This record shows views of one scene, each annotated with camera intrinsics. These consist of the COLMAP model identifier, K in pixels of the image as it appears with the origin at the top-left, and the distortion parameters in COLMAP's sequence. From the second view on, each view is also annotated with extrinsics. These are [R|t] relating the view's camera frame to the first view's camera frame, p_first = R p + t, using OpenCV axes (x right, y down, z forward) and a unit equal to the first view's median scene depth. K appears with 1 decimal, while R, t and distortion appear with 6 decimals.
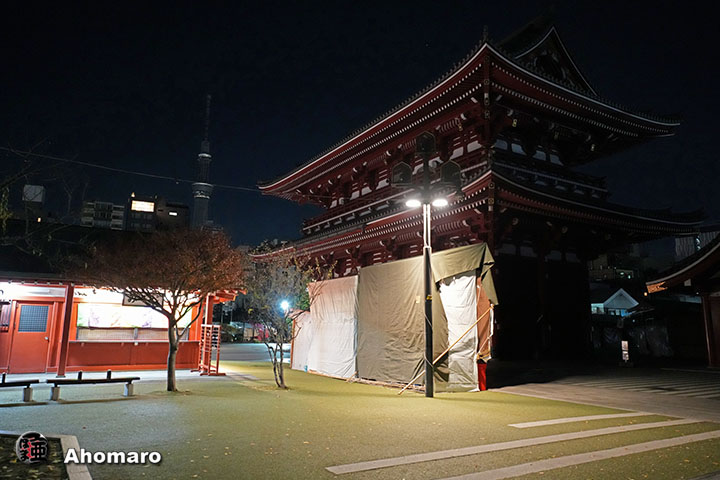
lens RADIAL K [[523.0, 0, 360.0], [0, 523.0, 240.0], [0, 0, 1]] dist [0.000443, 0.002282]
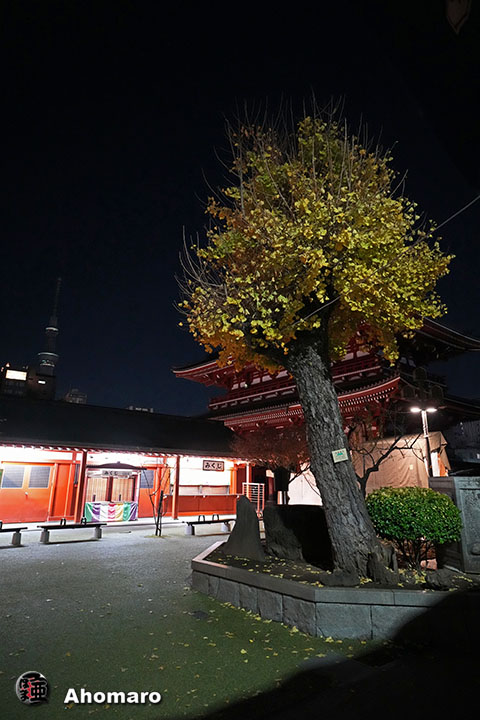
lens RADIAL K [[447.3, 0, 240.0], [0, 447.3, 360.0], [0, 0, 1]] dist [-0.032298, -0.000125]
pose [[0.991285, 0.033923, 0.127293, -0.256931], [-0.020600, 0.994306, -0.104556, -0.026772], [-0.130115, 0.101023, 0.986339, -0.142179]]
